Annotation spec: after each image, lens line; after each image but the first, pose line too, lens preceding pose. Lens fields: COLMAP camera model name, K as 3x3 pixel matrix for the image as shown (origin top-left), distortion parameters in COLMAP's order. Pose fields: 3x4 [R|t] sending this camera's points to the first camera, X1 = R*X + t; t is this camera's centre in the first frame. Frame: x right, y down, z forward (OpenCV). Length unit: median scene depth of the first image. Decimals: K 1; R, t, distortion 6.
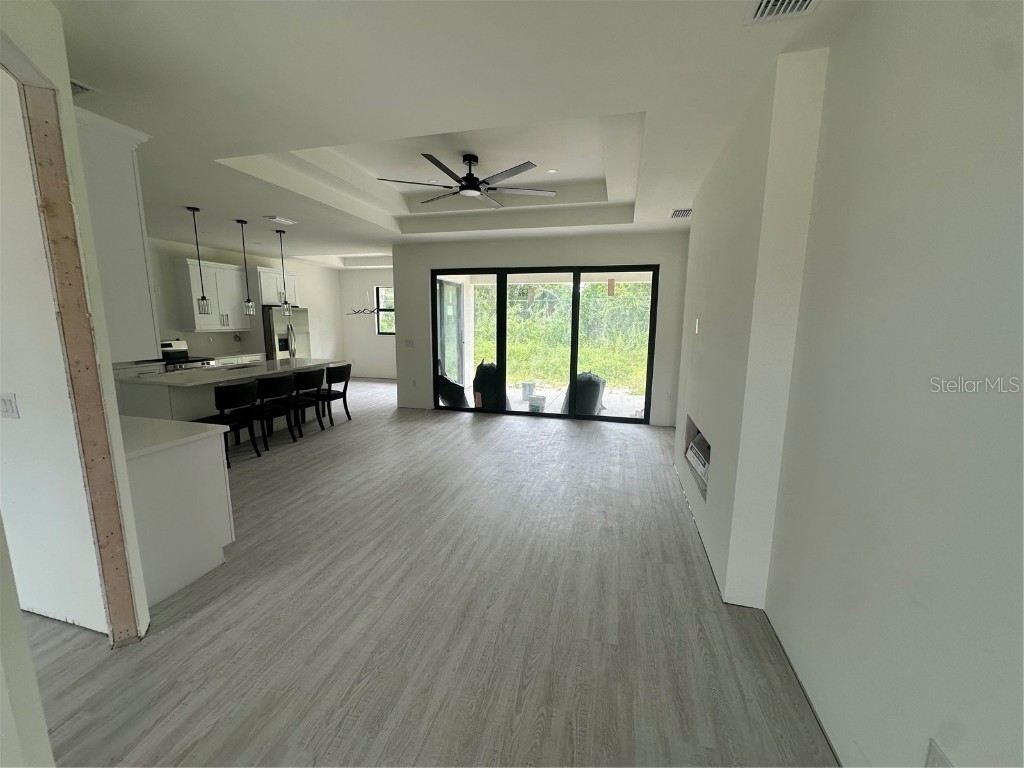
lens RADIAL K [[411.1, 0, 514.1], [0, 411.1, 387.3], [0, 0, 1]] dist [-0.007073, 0.001282]
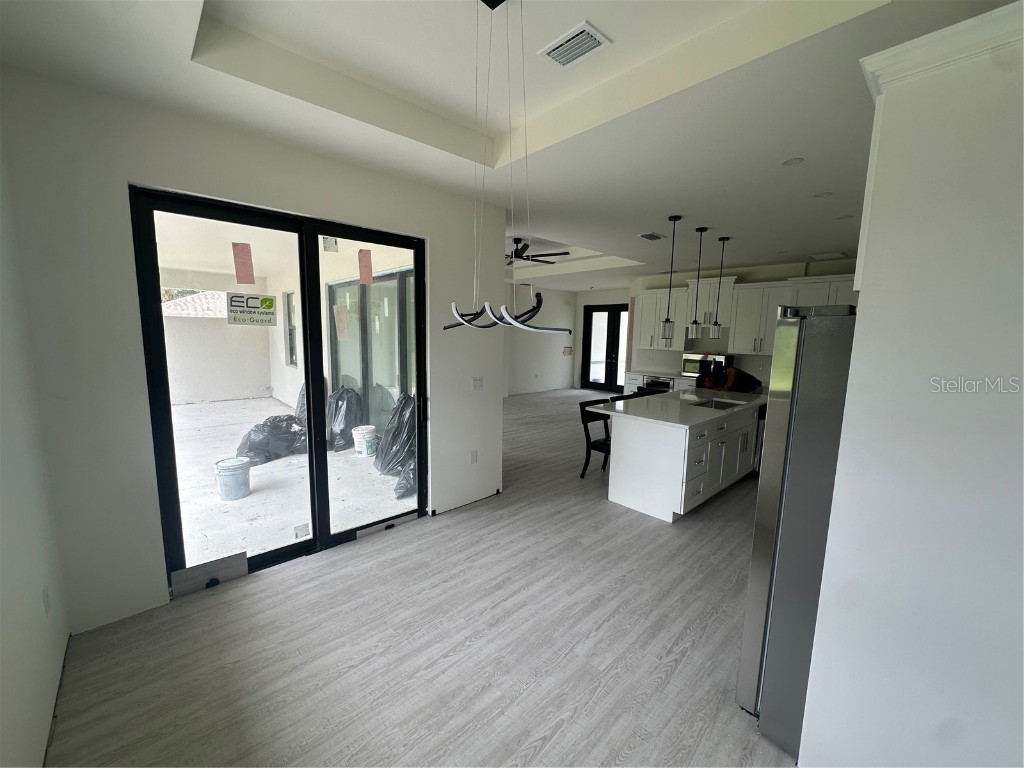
lens RADIAL K [[411.1, 0, 514.1], [0, 411.1, 385.5], [0, 0, 1]] dist [-0.007073, 0.001282]
pose [[-0.843020, -0.099951, 0.528514, -0.625763], [0.058140, 0.959894, 0.274269, -0.267772], [-0.534731, 0.261942, -0.803399, 1.507705]]
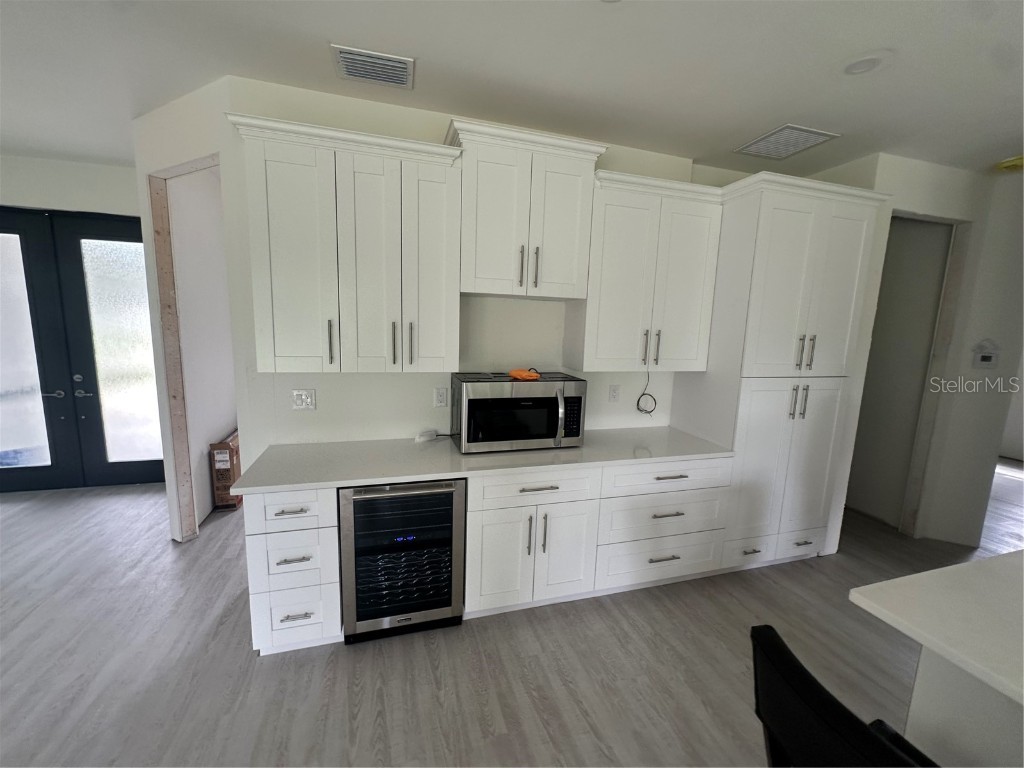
lens RADIAL K [[411.1, 0, 514.7], [0, 411.1, 387.2], [0, 0, 1]] dist [-0.007073, 0.001282]
pose [[-0.853249, 0.040996, -0.519889, -0.288197], [-0.125988, 0.951172, 0.281779, -0.117519], [0.506056, 0.305928, -0.806422, 0.658171]]
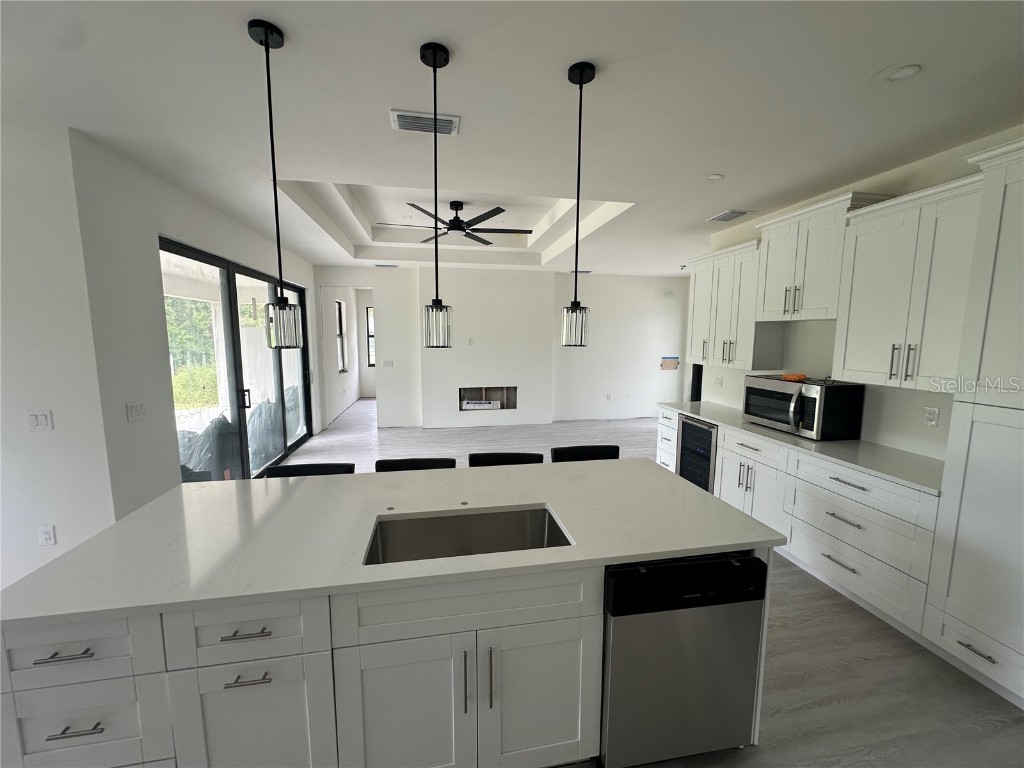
lens RADIAL K [[411.1, 0, 516.6], [0, 411.1, 383.6], [0, 0, 1]] dist [-0.007073, 0.001282]
pose [[-0.434081, -0.119093, 0.892967, -0.767319], [0.140818, 0.970069, 0.197829, -0.162611], [-0.889800, 0.211619, -0.404319, 0.858498]]
